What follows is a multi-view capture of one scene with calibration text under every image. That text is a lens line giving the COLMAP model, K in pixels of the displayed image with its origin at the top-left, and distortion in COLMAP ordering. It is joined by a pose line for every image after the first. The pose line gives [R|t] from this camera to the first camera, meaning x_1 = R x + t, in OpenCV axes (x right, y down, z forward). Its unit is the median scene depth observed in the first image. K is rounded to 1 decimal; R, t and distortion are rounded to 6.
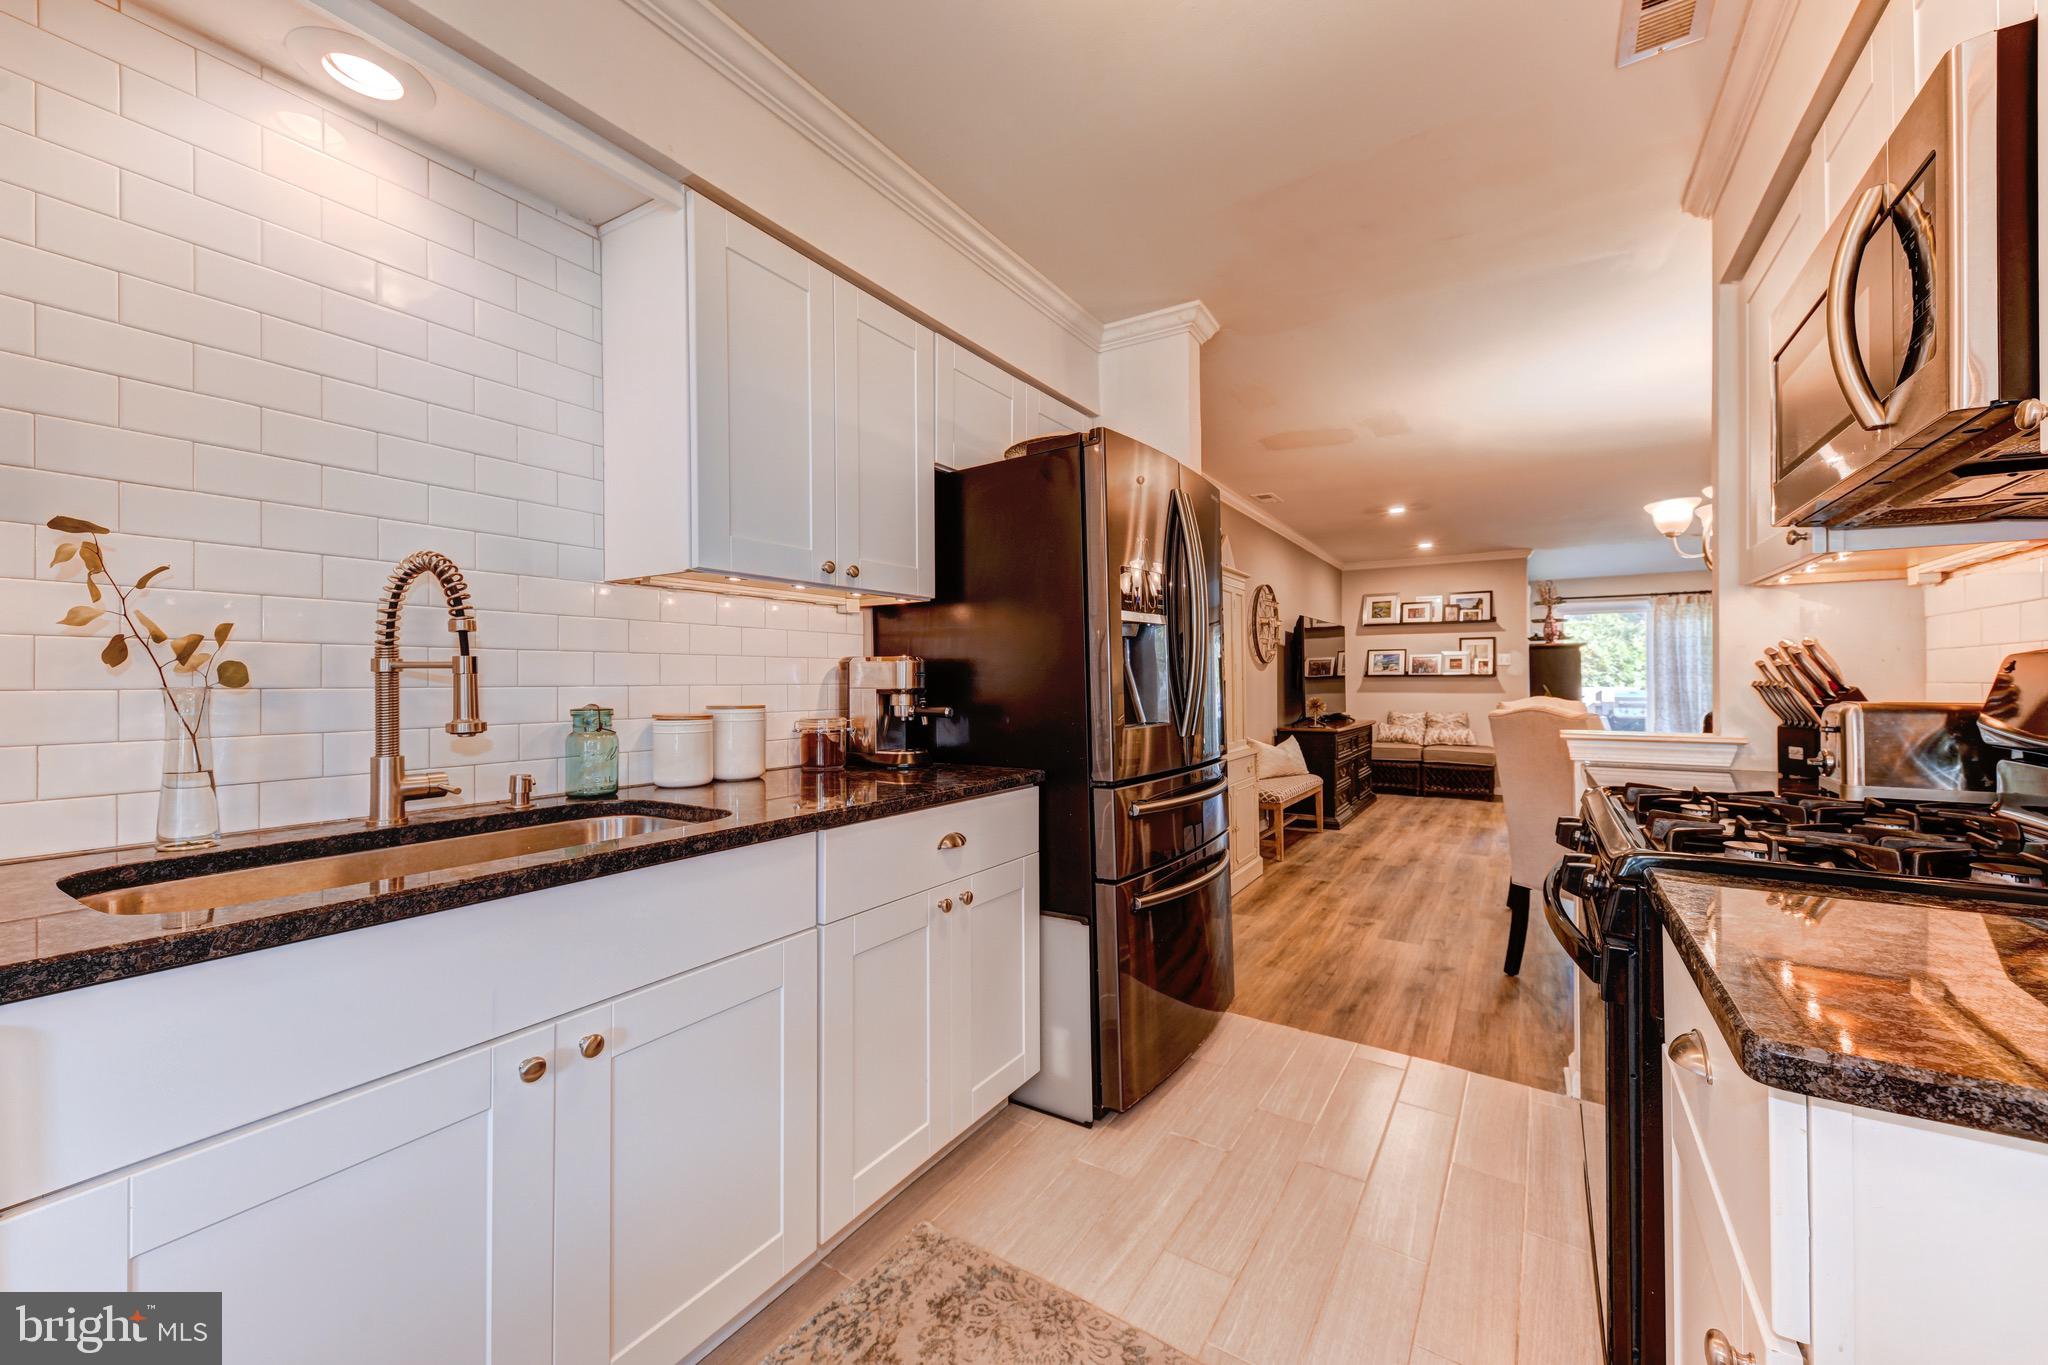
lens RADIAL K [[794.5, 0, 1017.6], [0, 794.5, 679.4], [0, 0, 1]] dist [0.013455, 0.000015]
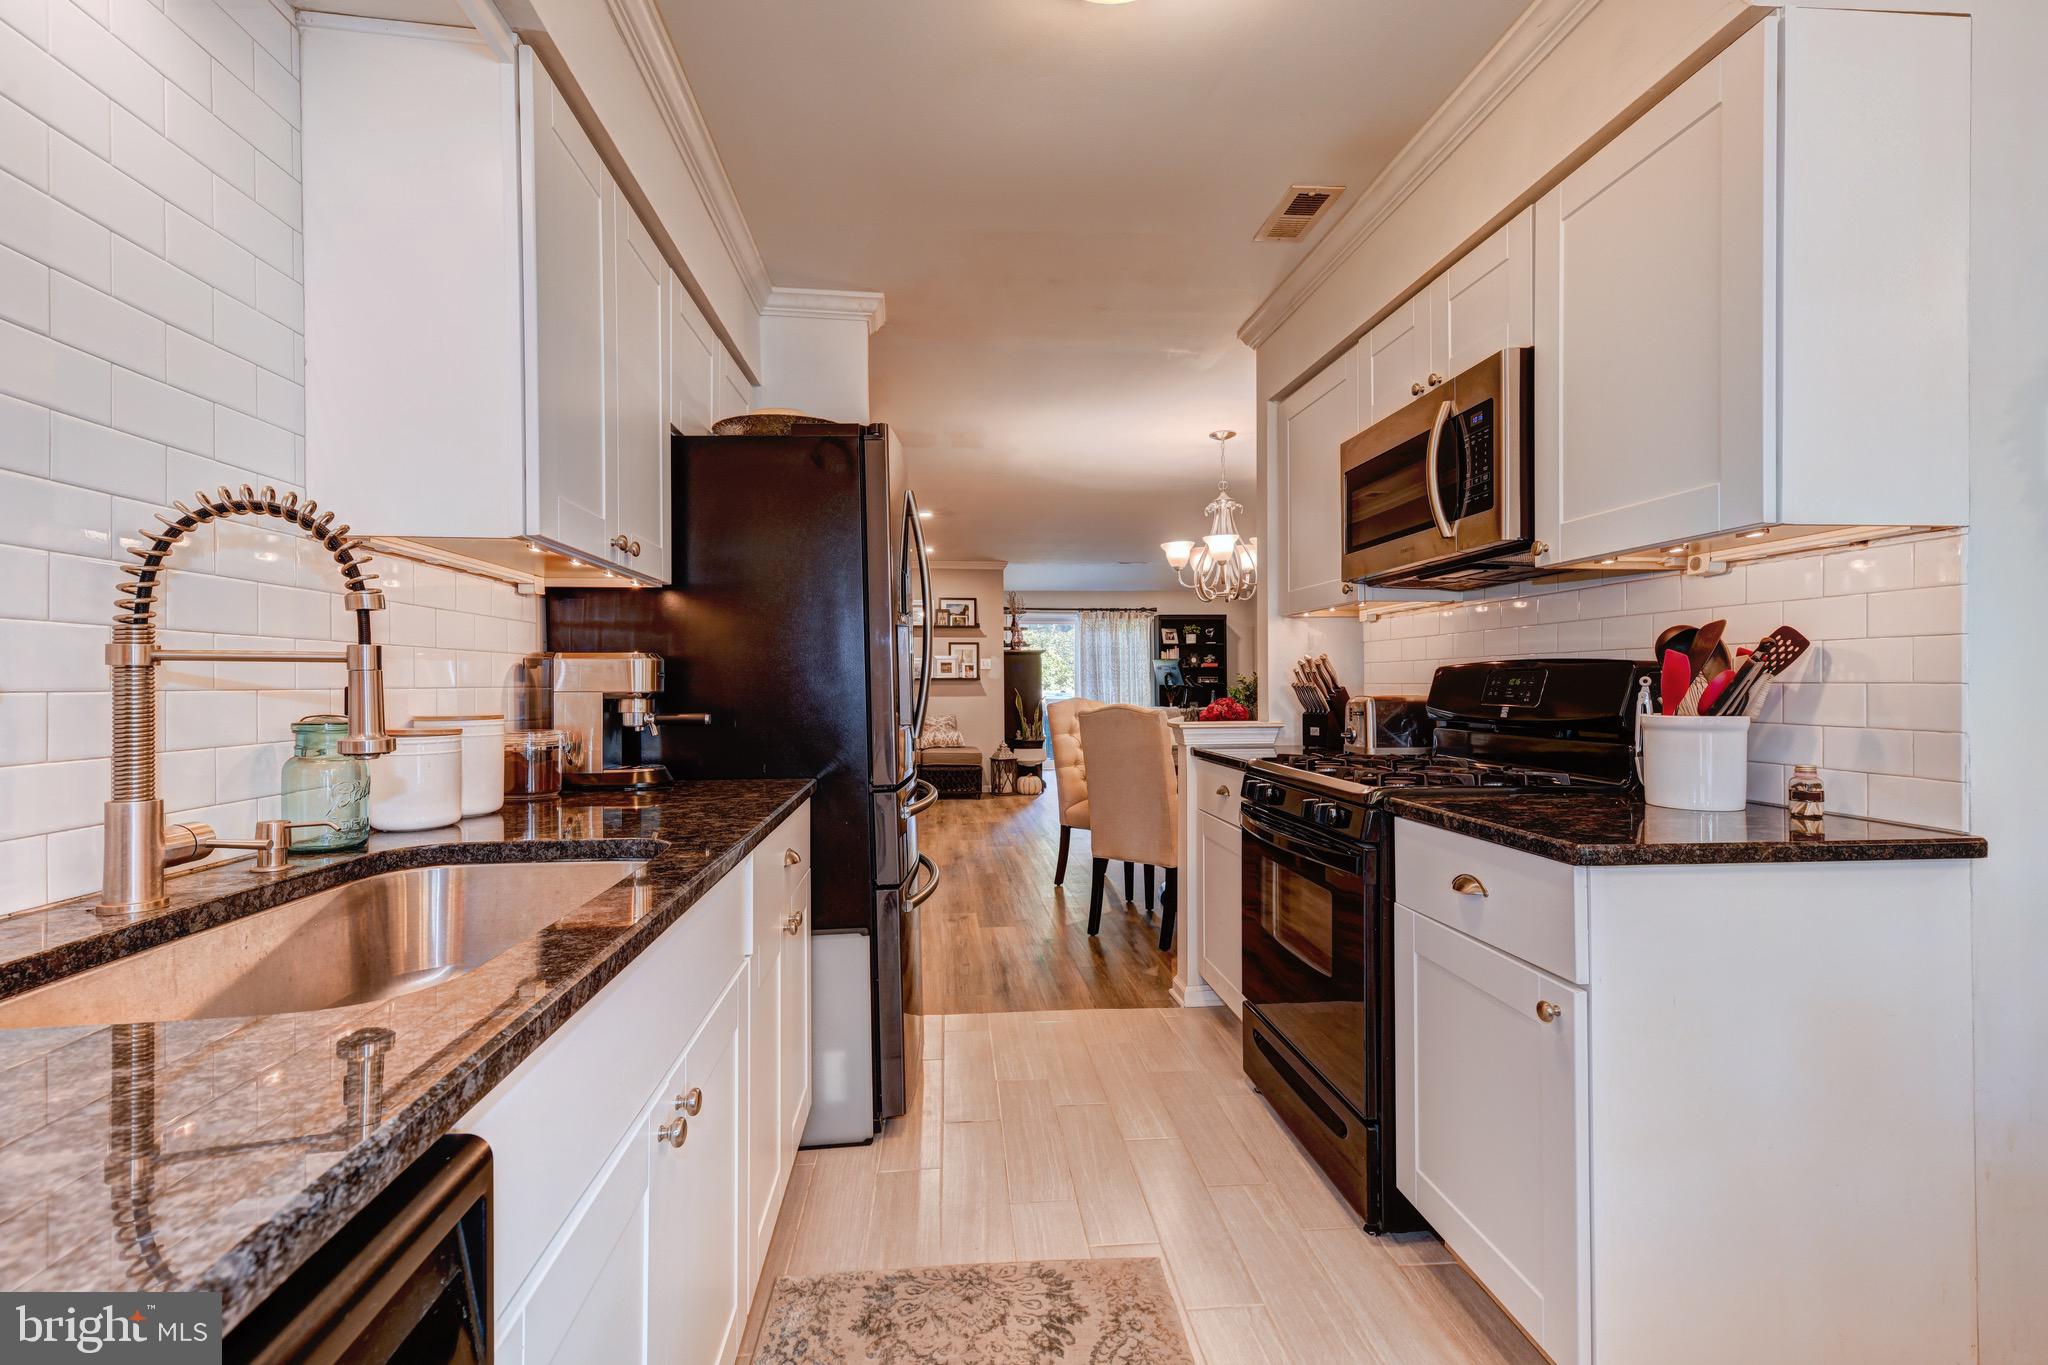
lens RADIAL K [[938.9, 0, 1031.8], [0, 938.9, 682.4], [0, 0, 1]] dist [0.005235, -0.000709]
pose [[0.773061, 0.000491, 0.634331, -0.475287], [0.000319, 0.999999, -0.001163, 0.002990], [-0.634331, 0.001101, 0.773061, -0.006886]]
